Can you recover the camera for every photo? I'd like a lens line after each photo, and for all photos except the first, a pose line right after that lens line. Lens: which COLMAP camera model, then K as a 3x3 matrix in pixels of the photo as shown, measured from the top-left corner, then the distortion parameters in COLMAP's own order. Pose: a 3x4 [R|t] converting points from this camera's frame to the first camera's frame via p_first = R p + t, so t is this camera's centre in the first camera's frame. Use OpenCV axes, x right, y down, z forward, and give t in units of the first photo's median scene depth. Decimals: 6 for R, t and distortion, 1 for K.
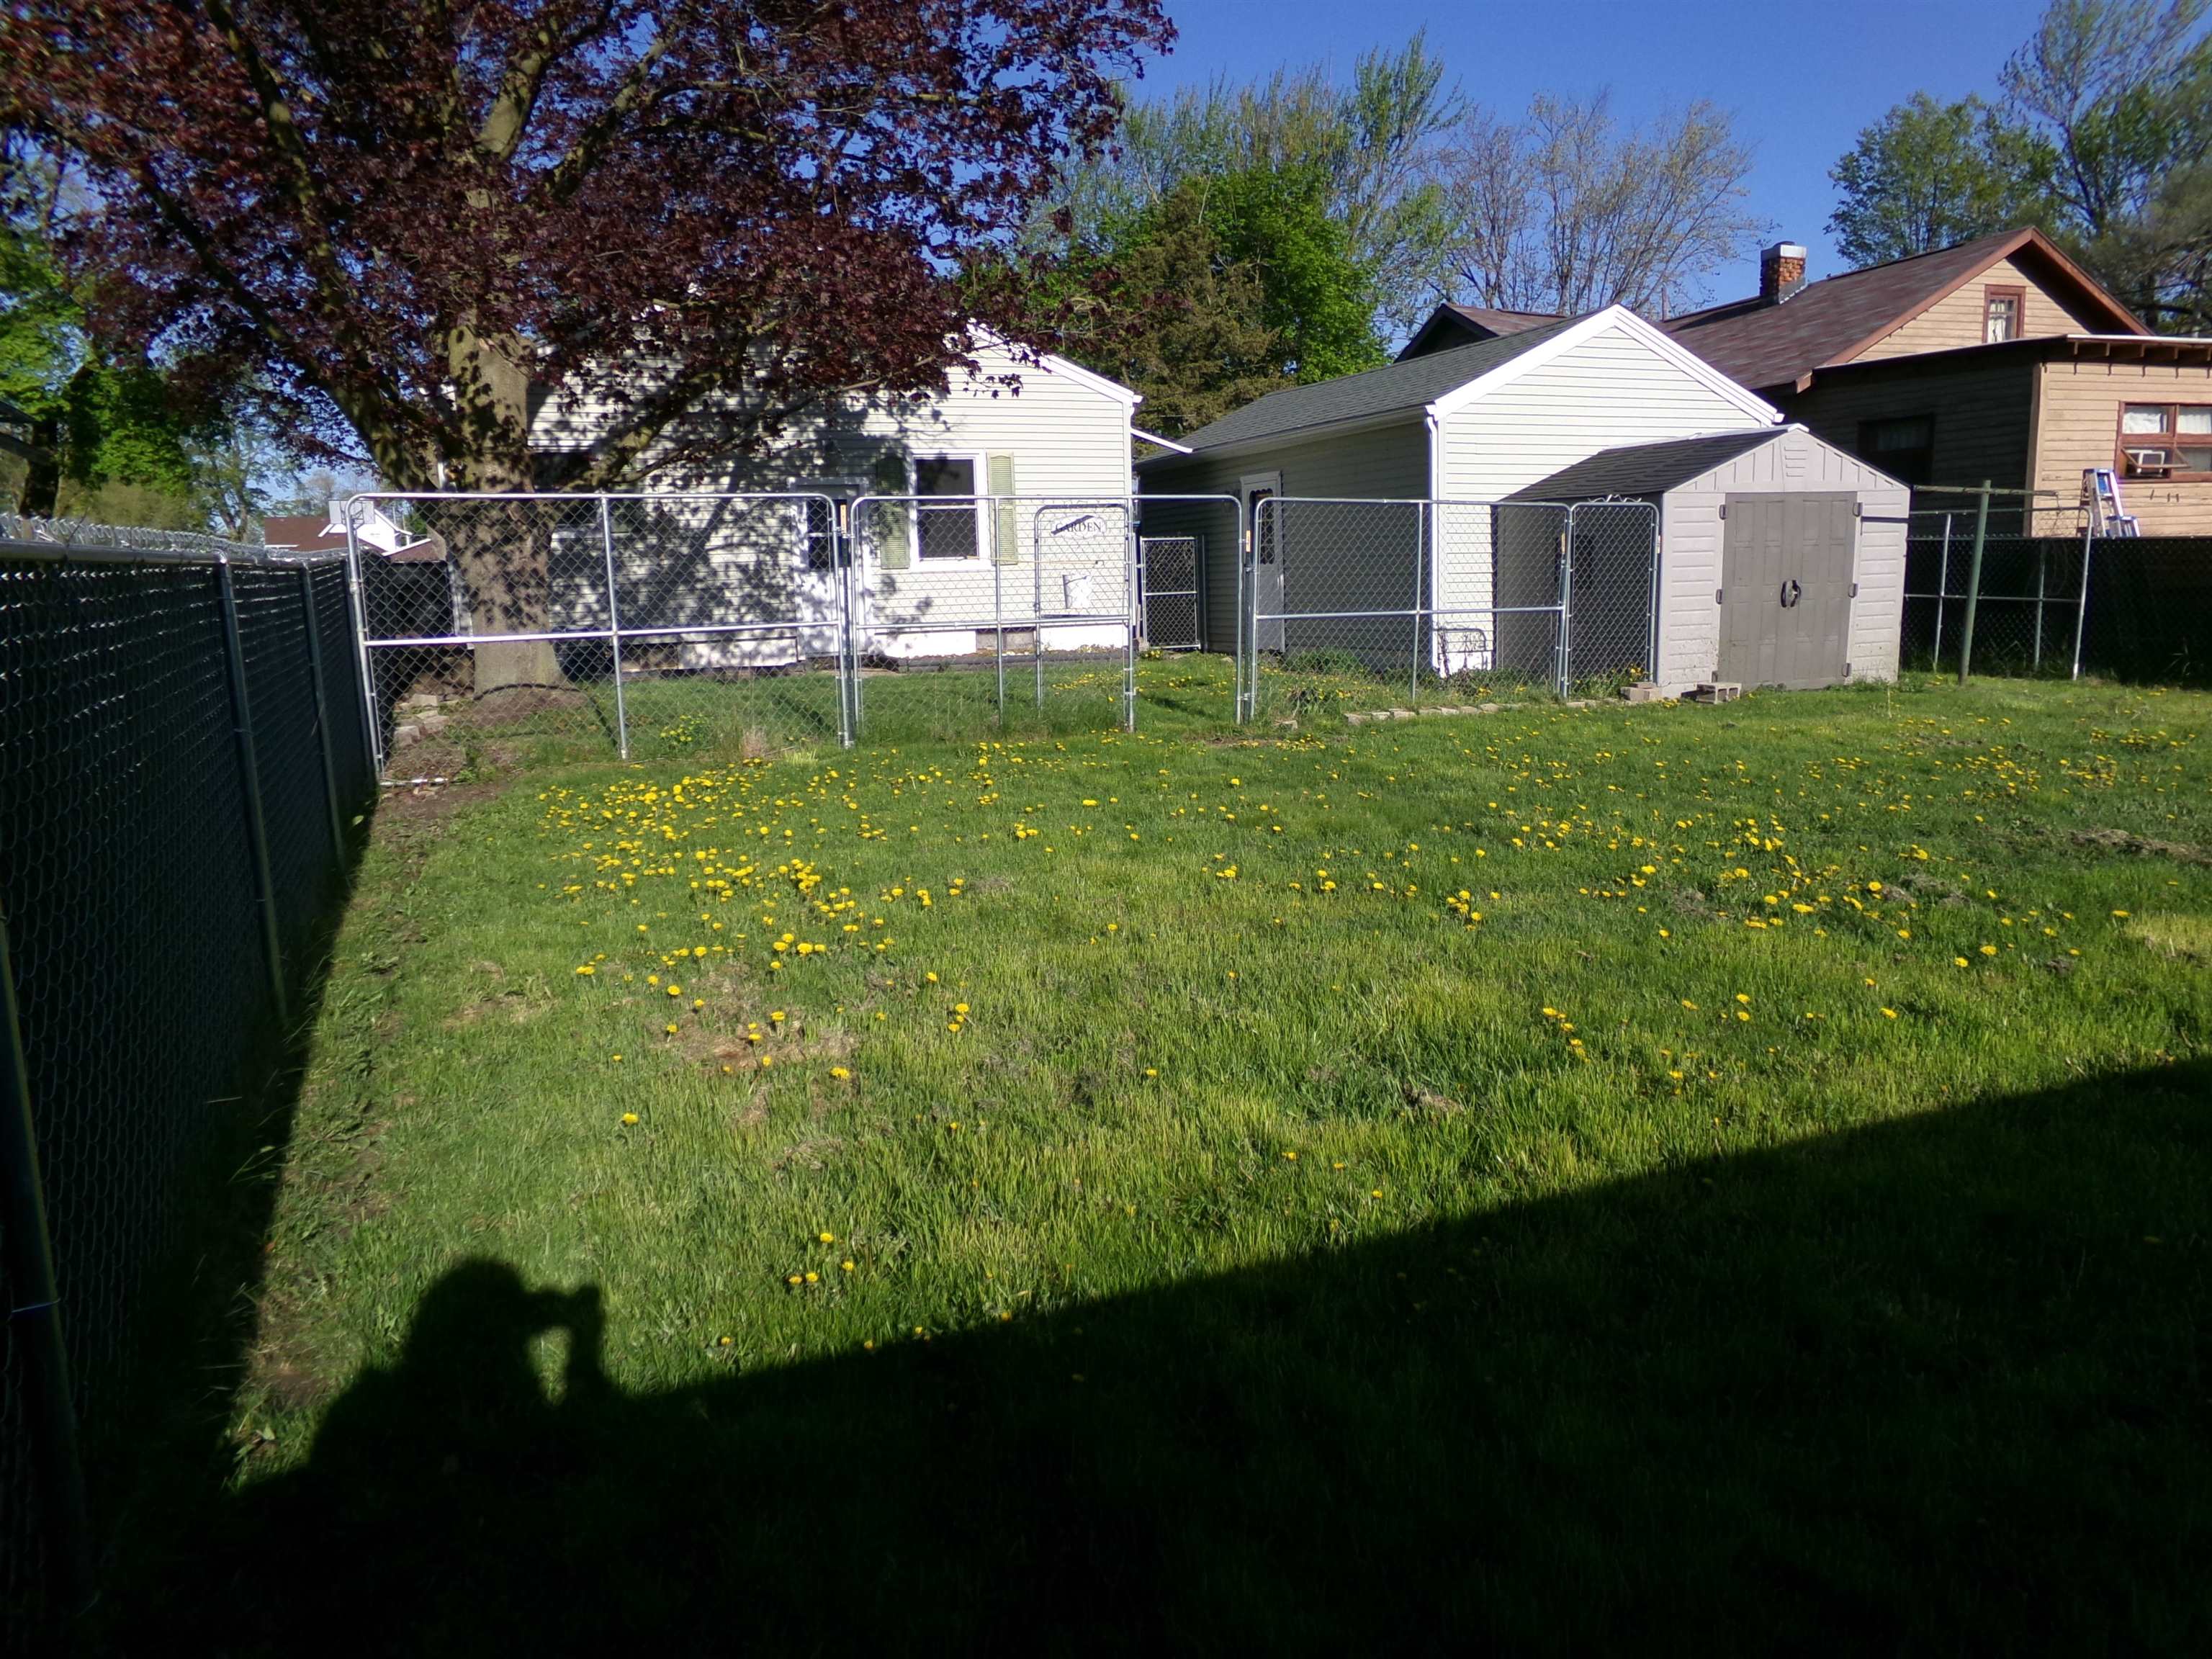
lens RADIAL K [[1516.0, 0, 1109.8], [0, 1516.0, 820.8], [0, 0, 1]] dist [-0.071130, 0.110321]
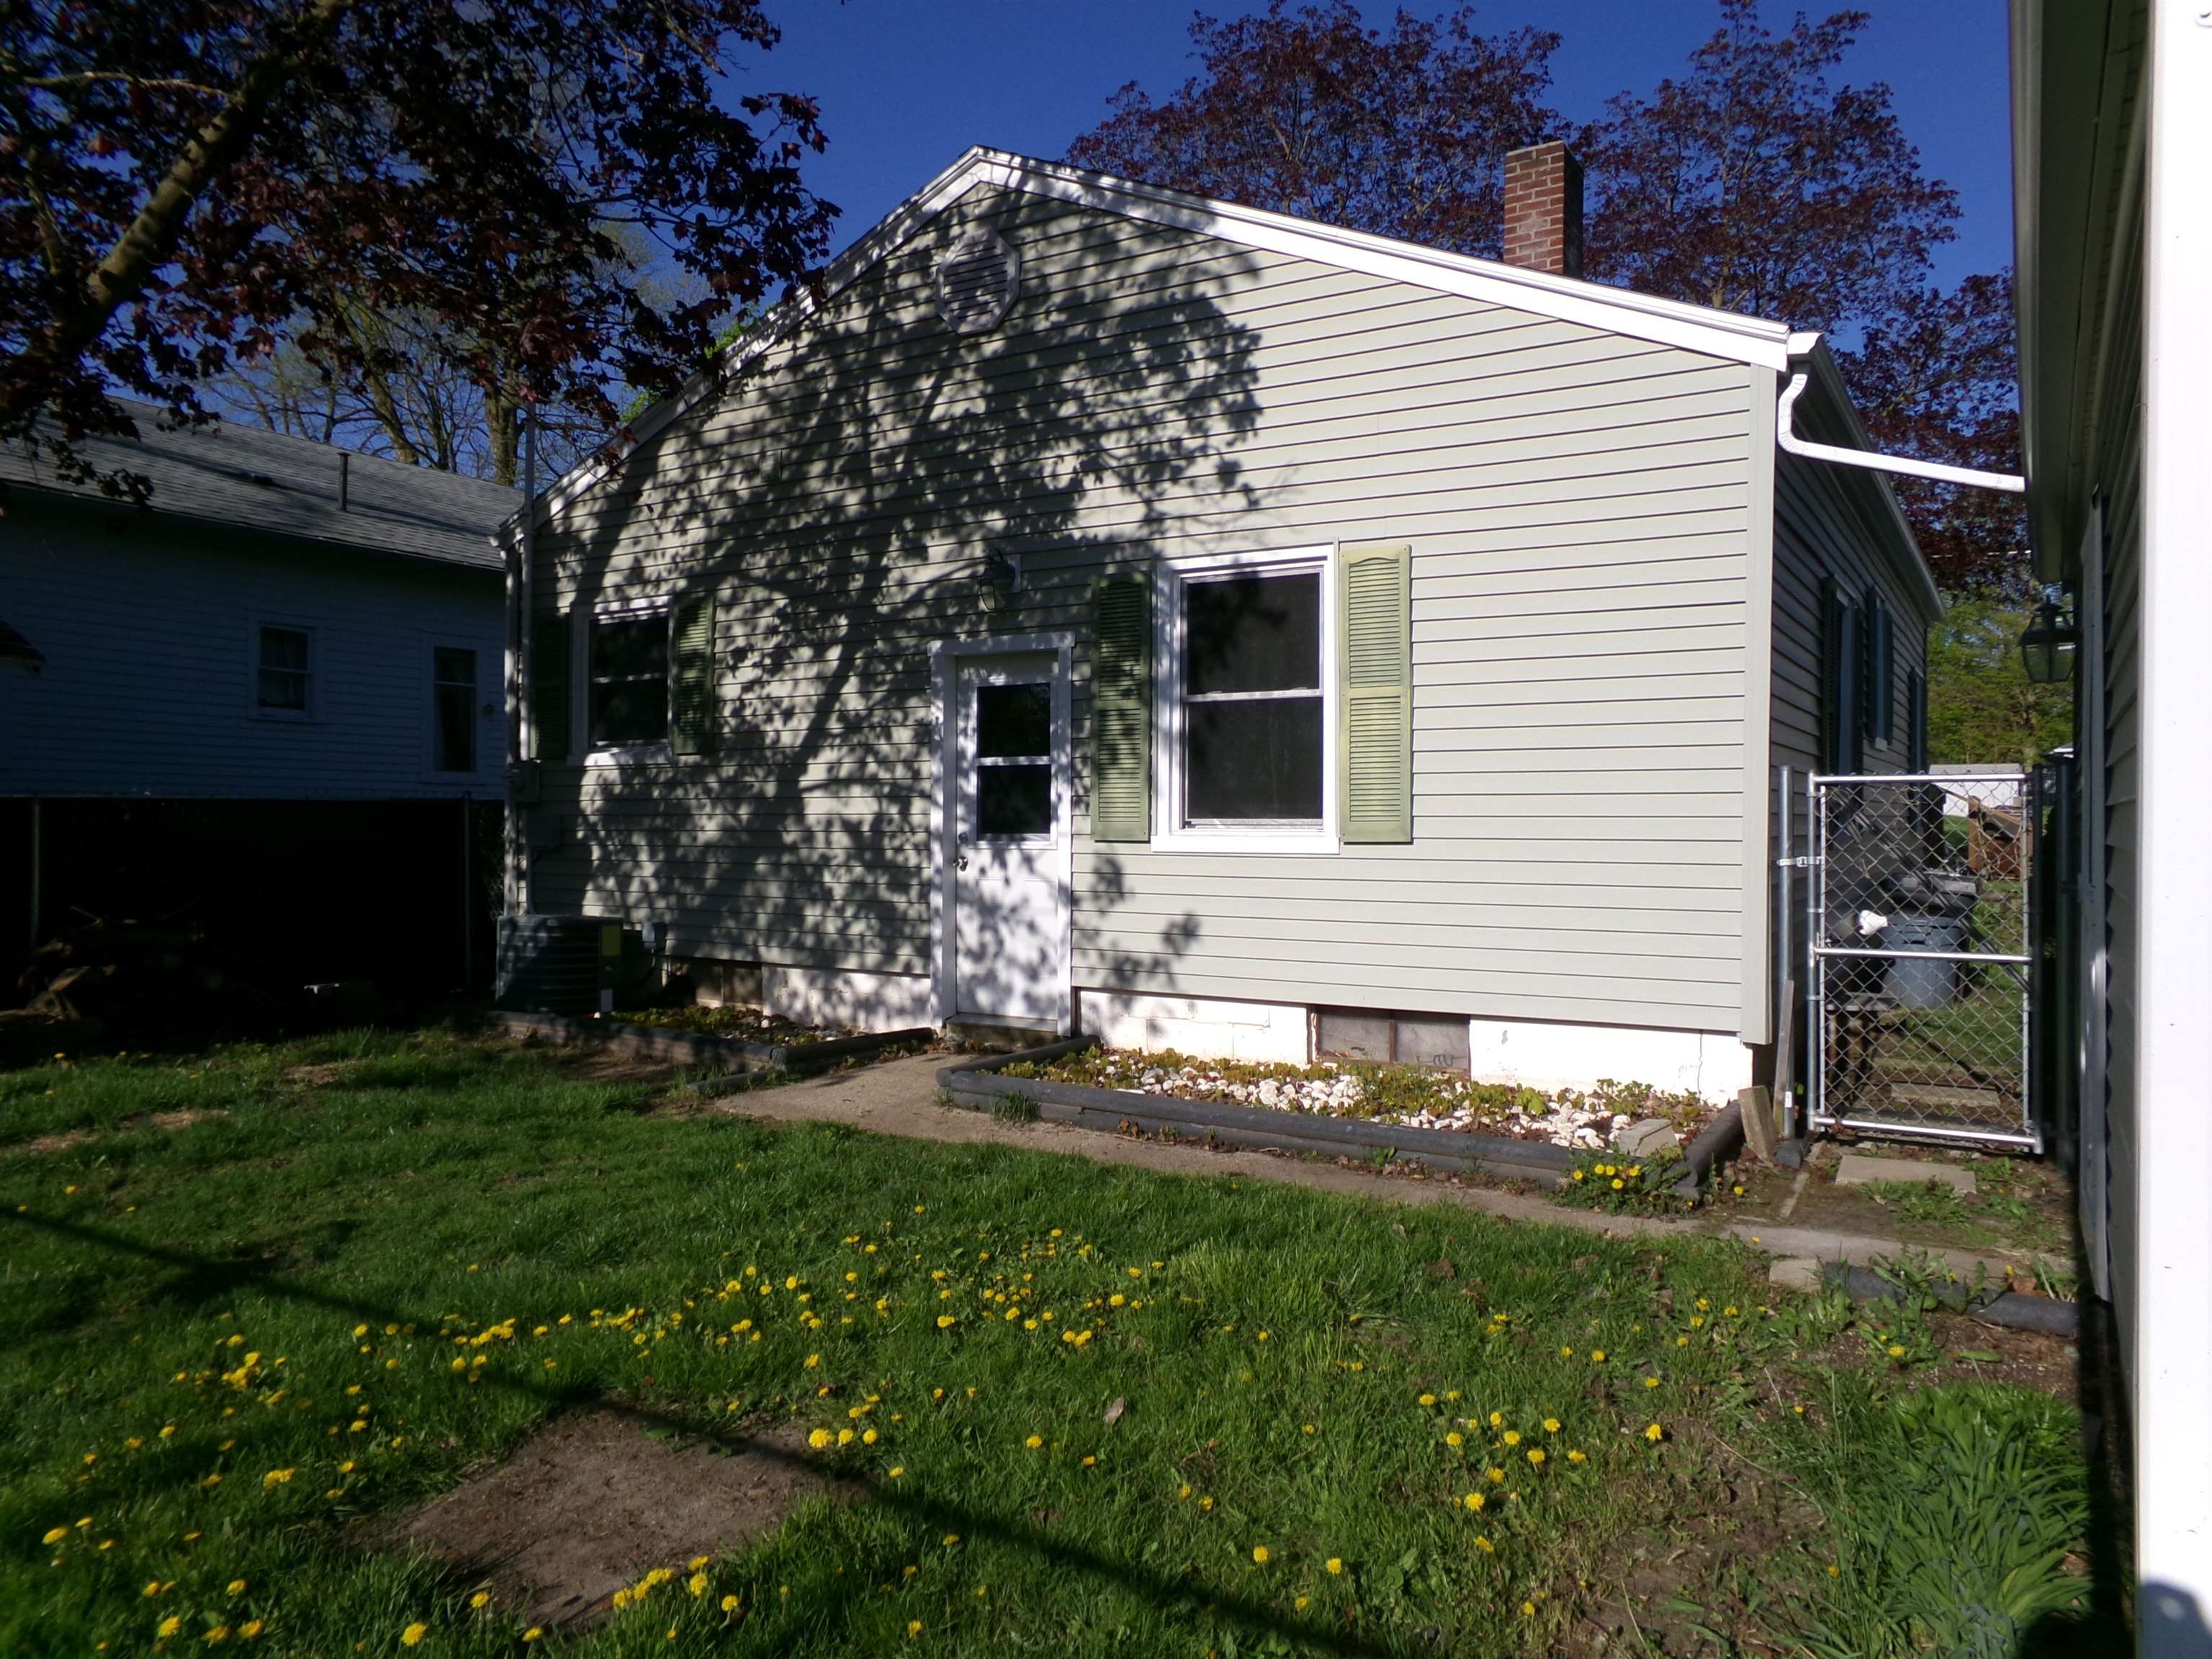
lens RADIAL K [[1516.0, 0, 1109.8], [0, 1516.0, 820.8], [0, 0, 1]] dist [-0.071130, 0.110321]
pose [[0.582057, 0.029479, -0.812614, 0.215281], [-0.155715, 0.984889, -0.075806, -0.150833], [0.798100, 0.170659, 0.577852, 0.809410]]
